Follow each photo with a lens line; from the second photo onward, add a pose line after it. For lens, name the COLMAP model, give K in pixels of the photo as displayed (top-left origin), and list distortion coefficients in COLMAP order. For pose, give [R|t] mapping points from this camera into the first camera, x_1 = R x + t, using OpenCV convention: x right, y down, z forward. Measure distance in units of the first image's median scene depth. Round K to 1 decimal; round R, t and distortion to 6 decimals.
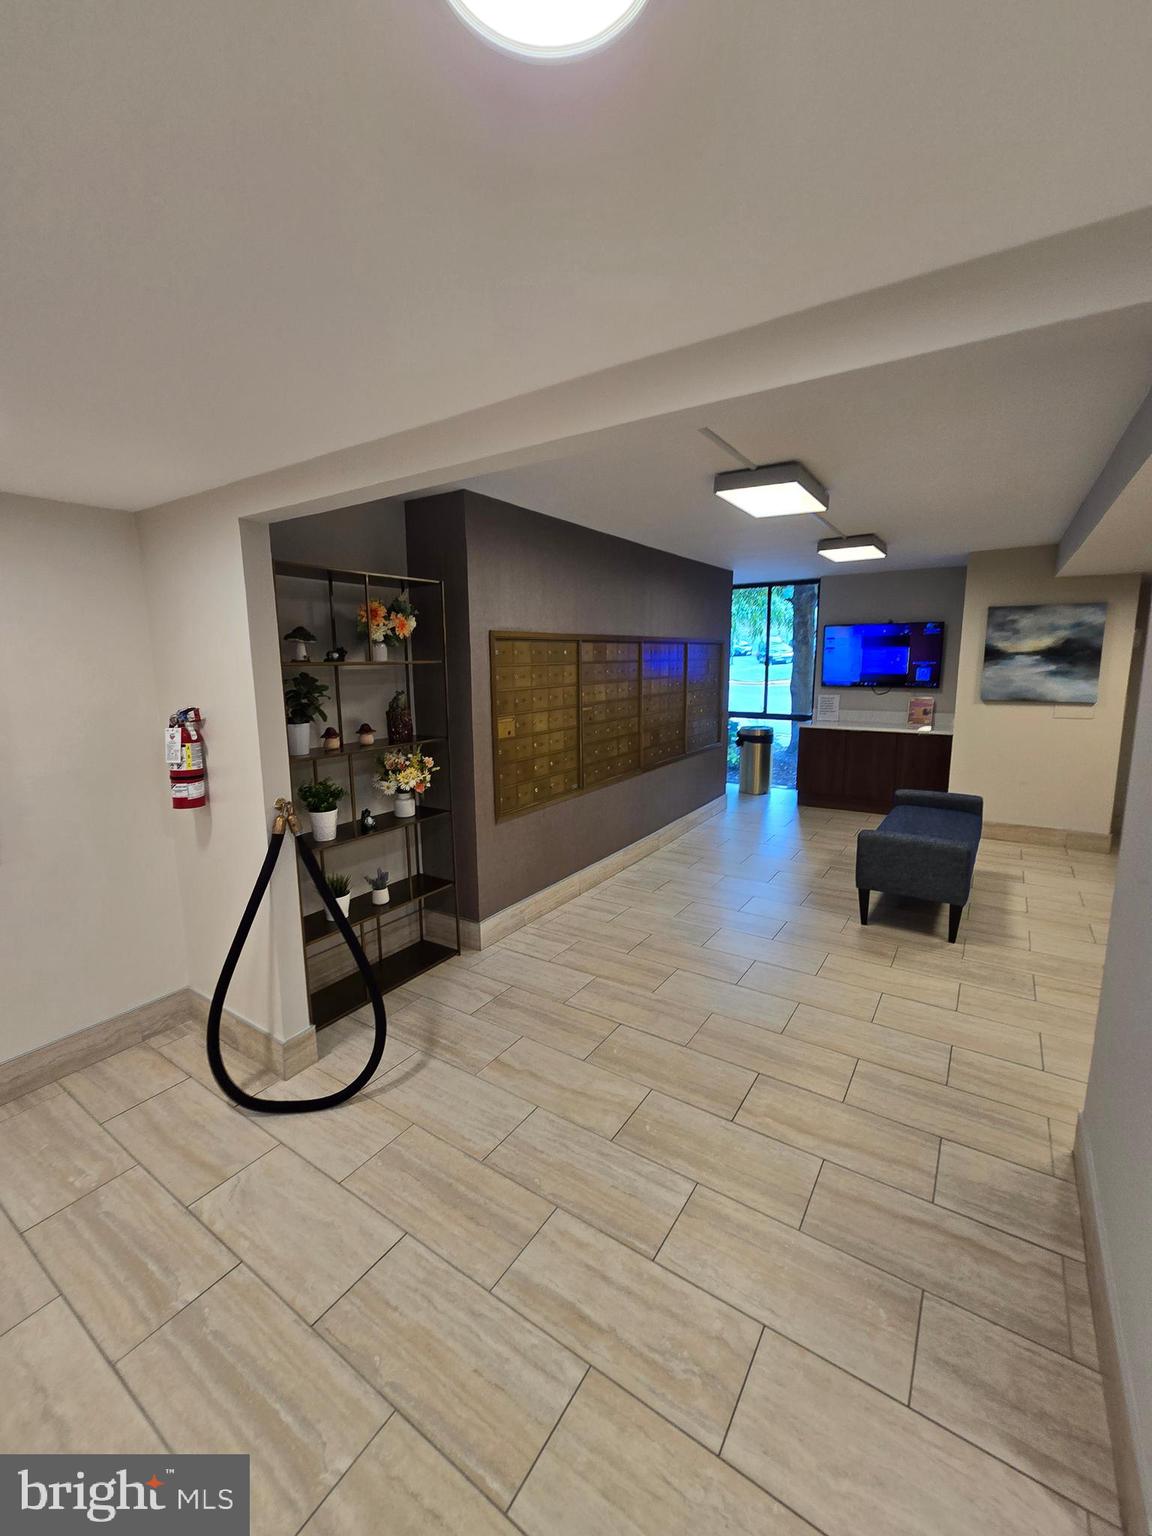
lens RADIAL K [[628.9, 0, 580.9], [0, 628.9, 763.7], [0, 0, 1]] dist [-0.007523, 0.000093]
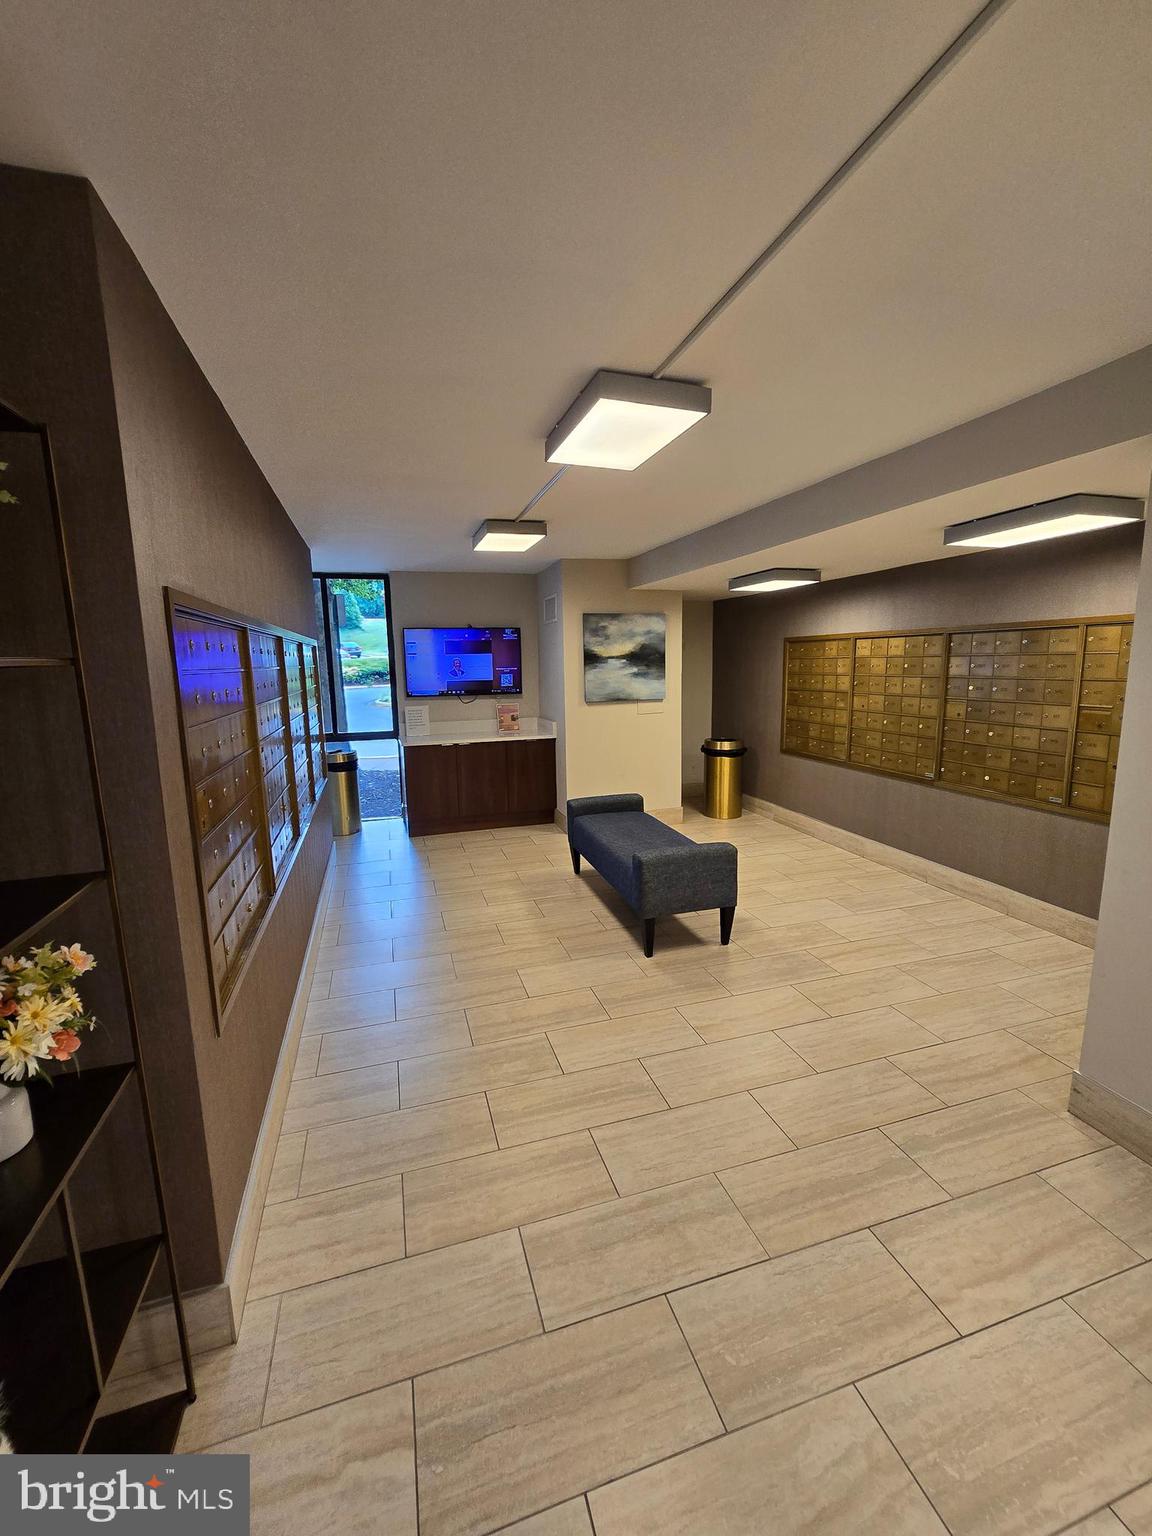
lens RADIAL K [[628.9, 0, 573.3], [0, 628.9, 767.9], [0, 0, 1]] dist [-0.007523, 0.000093]
pose [[0.641948, -0.129444, 0.755743, -0.193684], [0.140116, 0.988854, 0.050354, -0.052063], [-0.753837, 0.073567, 0.652930, 0.360905]]
